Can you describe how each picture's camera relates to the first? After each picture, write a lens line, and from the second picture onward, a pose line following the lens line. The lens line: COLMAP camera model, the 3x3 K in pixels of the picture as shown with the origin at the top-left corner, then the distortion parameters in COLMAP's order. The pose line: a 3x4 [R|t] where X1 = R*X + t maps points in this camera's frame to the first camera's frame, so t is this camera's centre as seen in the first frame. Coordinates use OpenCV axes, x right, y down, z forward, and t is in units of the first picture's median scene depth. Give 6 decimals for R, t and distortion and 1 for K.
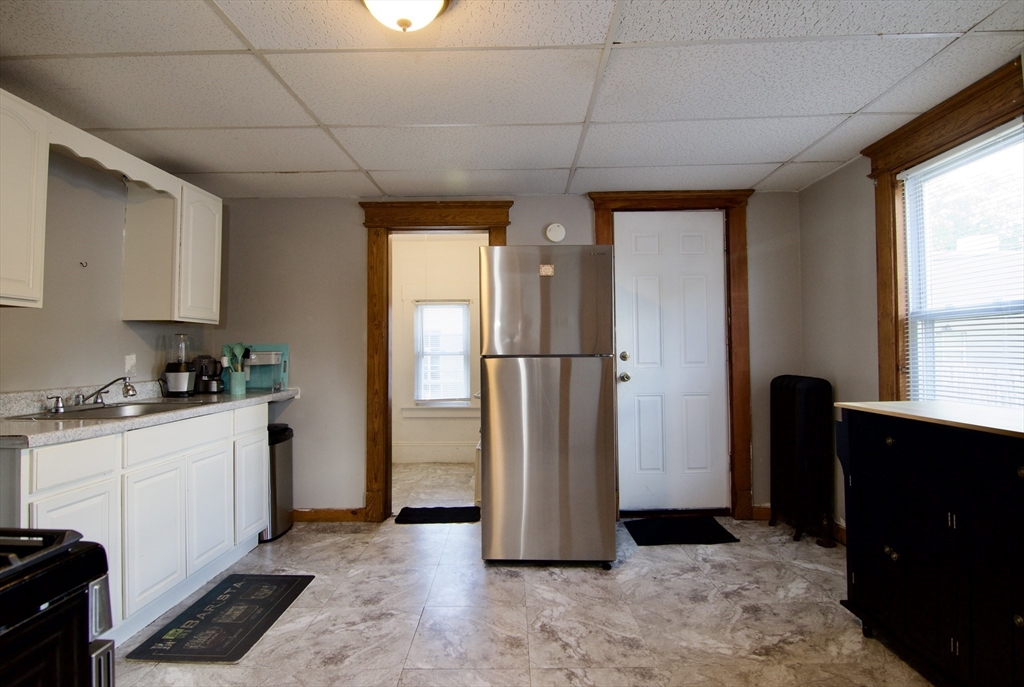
lens RADIAL K [[523.6, 0, 507.9], [0, 523.6, 341.6], [0, 0, 1]] dist [-0.000573, -0.014220]
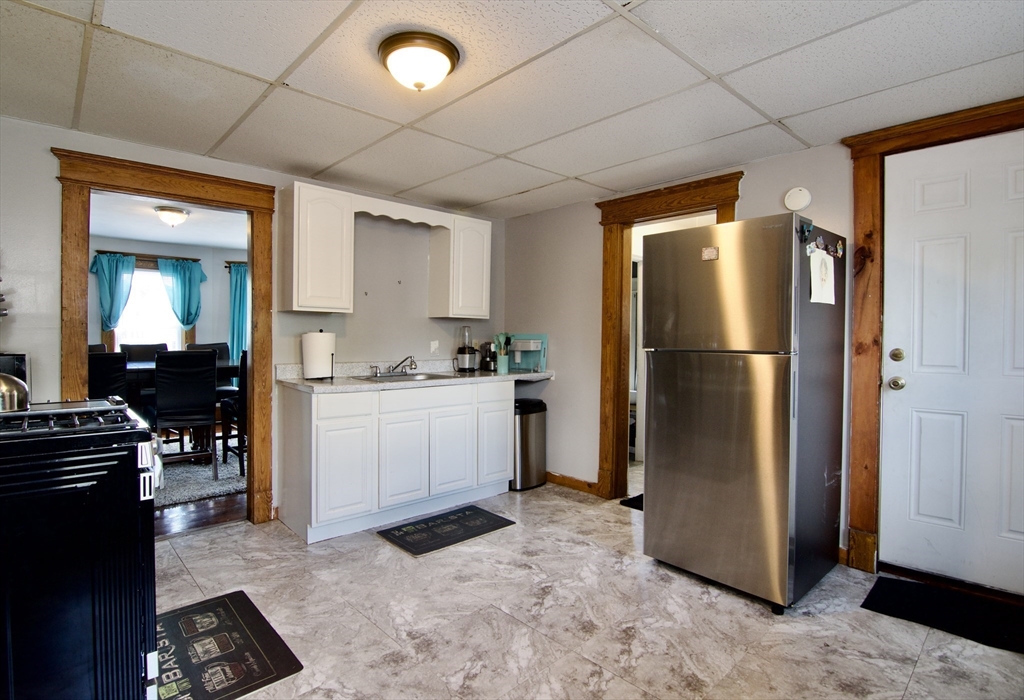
lens RADIAL K [[525.7, 0, 512.0], [0, 525.7, 350.0], [0, 0, 1]] dist [0.000819, -0.015328]
pose [[0.685530, 0.031724, -0.727352, 0.451520], [0.000495, 0.999030, 0.044040, -0.012681], [0.728044, -0.030551, 0.684850, 0.136544]]
